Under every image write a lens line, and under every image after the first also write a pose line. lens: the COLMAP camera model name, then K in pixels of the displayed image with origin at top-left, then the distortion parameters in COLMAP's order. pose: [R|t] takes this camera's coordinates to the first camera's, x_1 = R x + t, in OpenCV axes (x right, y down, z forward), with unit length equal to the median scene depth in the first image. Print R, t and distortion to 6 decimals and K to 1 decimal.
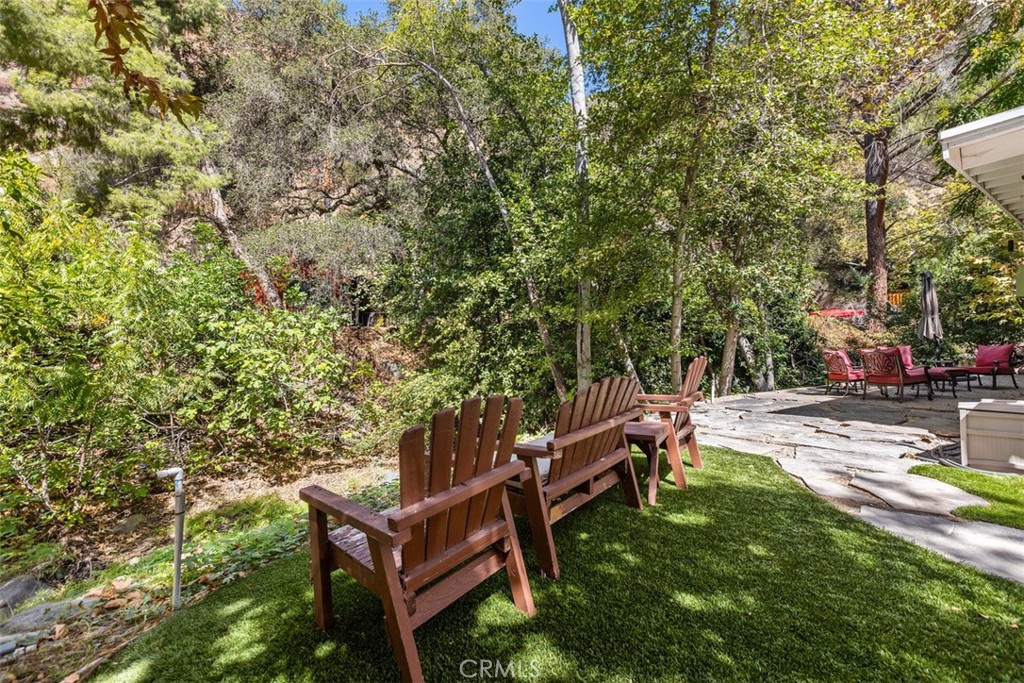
lens RADIAL K [[462.0, 0, 512.0], [0, 462.0, 341.5], [0, 0, 1]] dist [0.002099, -0.000770]
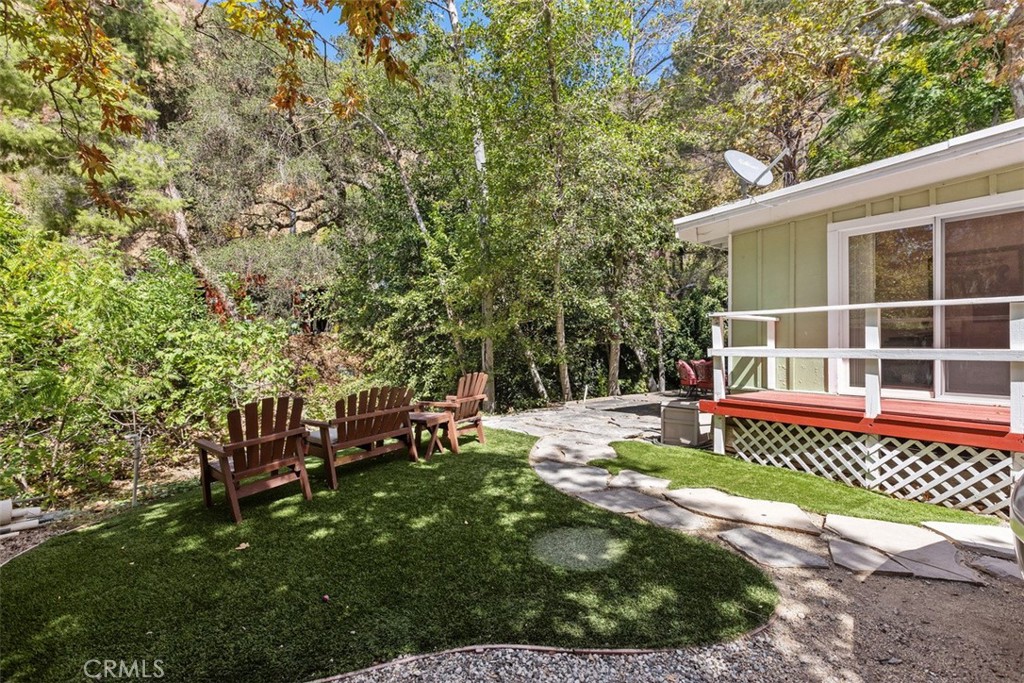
lens RADIAL K [[457.0, 0, 516.6], [0, 457.0, 343.5], [0, 0, 1]] dist [0.001184, 0.000738]
pose [[0.998399, 0.009625, 0.055742, 0.146374], [-0.009743, 0.999951, 0.001846, -0.021711], [-0.055721, -0.002387, 0.998443, -0.183492]]
